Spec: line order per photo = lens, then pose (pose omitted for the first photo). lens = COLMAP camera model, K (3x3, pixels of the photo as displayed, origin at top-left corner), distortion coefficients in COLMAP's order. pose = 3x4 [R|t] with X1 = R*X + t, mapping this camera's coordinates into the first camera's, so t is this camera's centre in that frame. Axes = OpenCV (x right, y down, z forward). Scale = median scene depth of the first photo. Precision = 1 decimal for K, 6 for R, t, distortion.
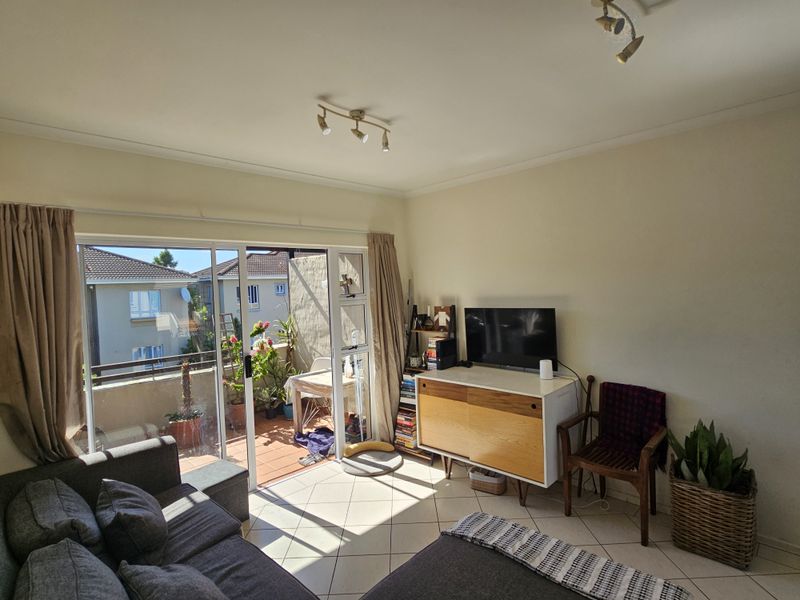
lens RADIAL K [[432.4, 0, 400.0], [0, 432.4, 300.0], [0, 0, 1]] dist [-0.001166, -0.000265]
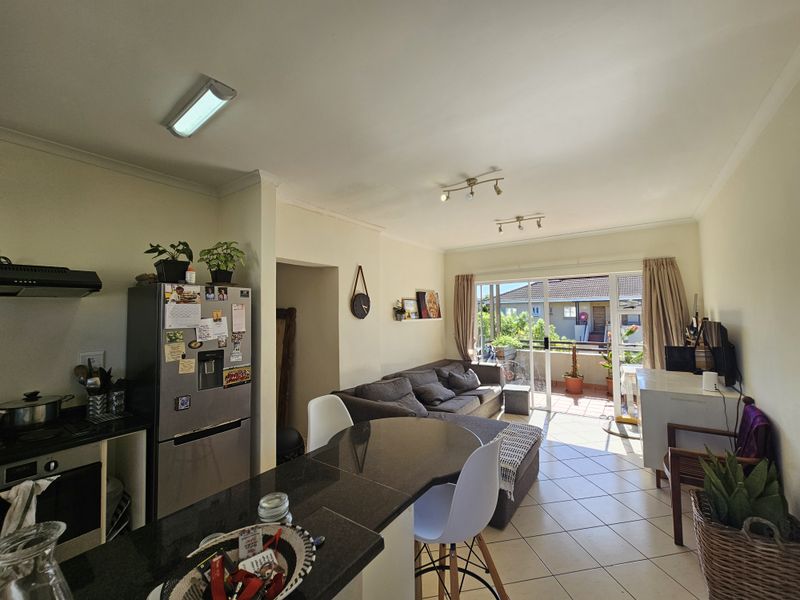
lens RADIAL K [[326.4, 0, 400.0], [0, 326.4, 300.0], [0, 0, 1]] dist [0.000463, 0.000280]
pose [[0.157700, -0.004682, -0.987476, 1.117970], [-0.031548, 0.999454, -0.009777, -0.001540], [0.986983, 0.032695, 0.157466, 0.159873]]
